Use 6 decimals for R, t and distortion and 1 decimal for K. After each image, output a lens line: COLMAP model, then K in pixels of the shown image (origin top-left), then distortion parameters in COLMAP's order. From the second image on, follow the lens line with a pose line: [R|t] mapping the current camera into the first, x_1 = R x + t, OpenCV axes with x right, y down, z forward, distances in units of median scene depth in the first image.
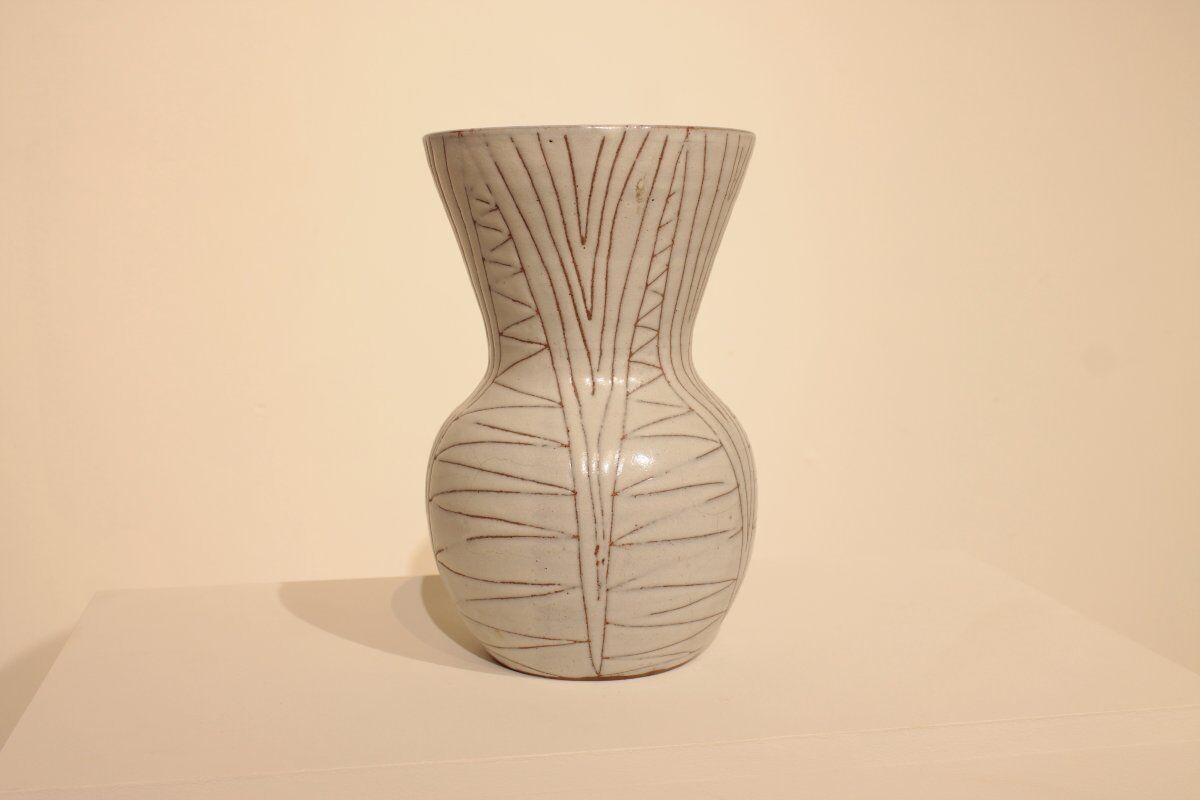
lens RADIAL K [[1484.6, 0, 592.7], [0, 1484.6, 373.3], [0, 0, 1]] dist [-0.087761, 0.000000]
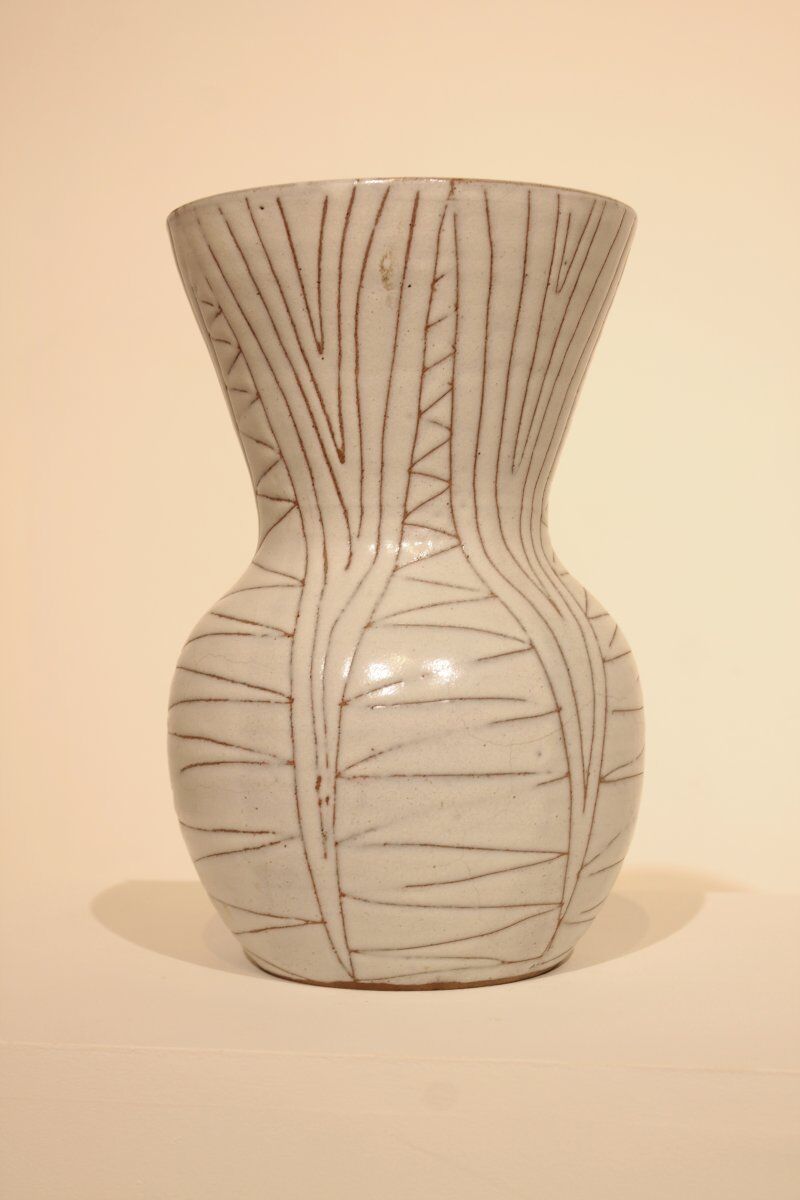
lens RADIAL K [[2126.0, 0, 406.7], [0, 2126.0, 577.2], [0, 0, 1]] dist [0.002289, 0.000000]
pose [[0.931438, 0.000438, -0.363900, 0.398417], [-0.035796, 0.995260, -0.090426, 0.109674], [0.362135, 0.097253, 0.927038, 0.075649]]
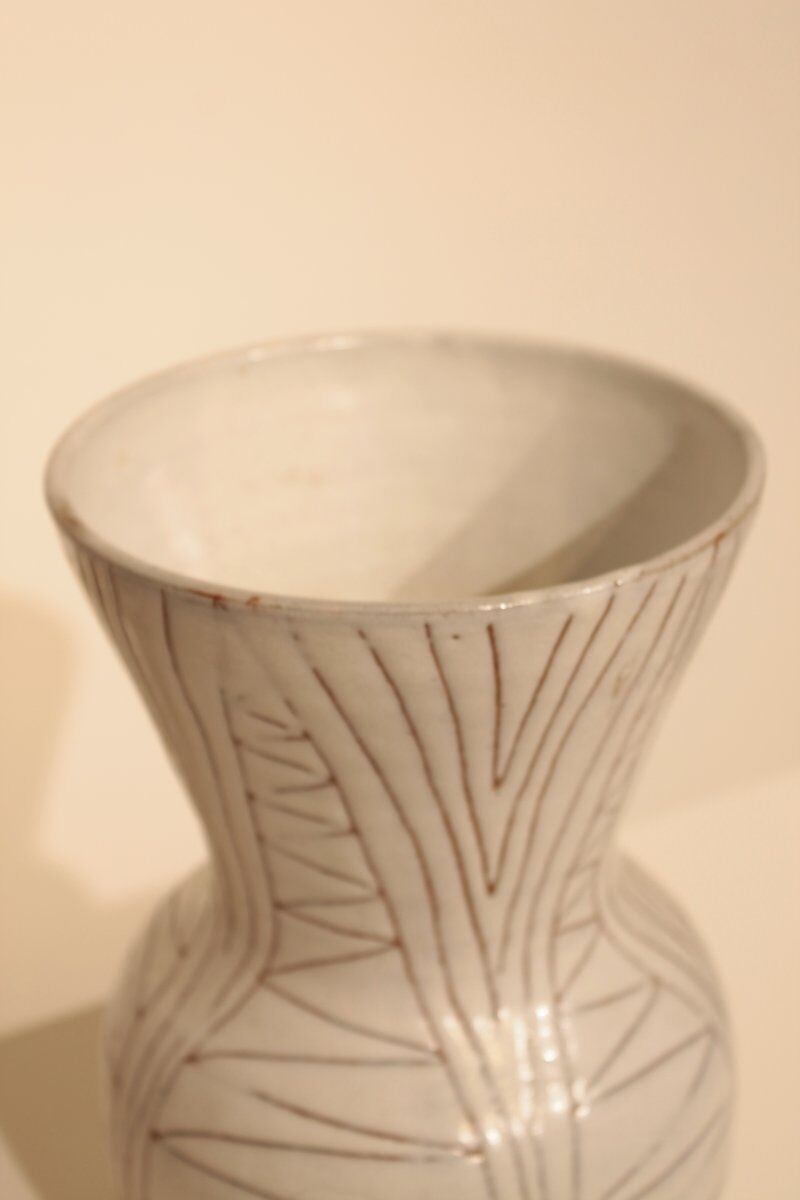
lens RADIAL K [[2126.0, 0, 397.1], [0, 2126.0, 601.8], [0, 0, 1]] dist [0.002289, 0.000000]
pose [[0.947713, -0.155188, 0.278850, -0.211298], [0.048570, 0.933759, 0.354591, -0.376130], [-0.315407, -0.322506, 0.892473, 0.422444]]
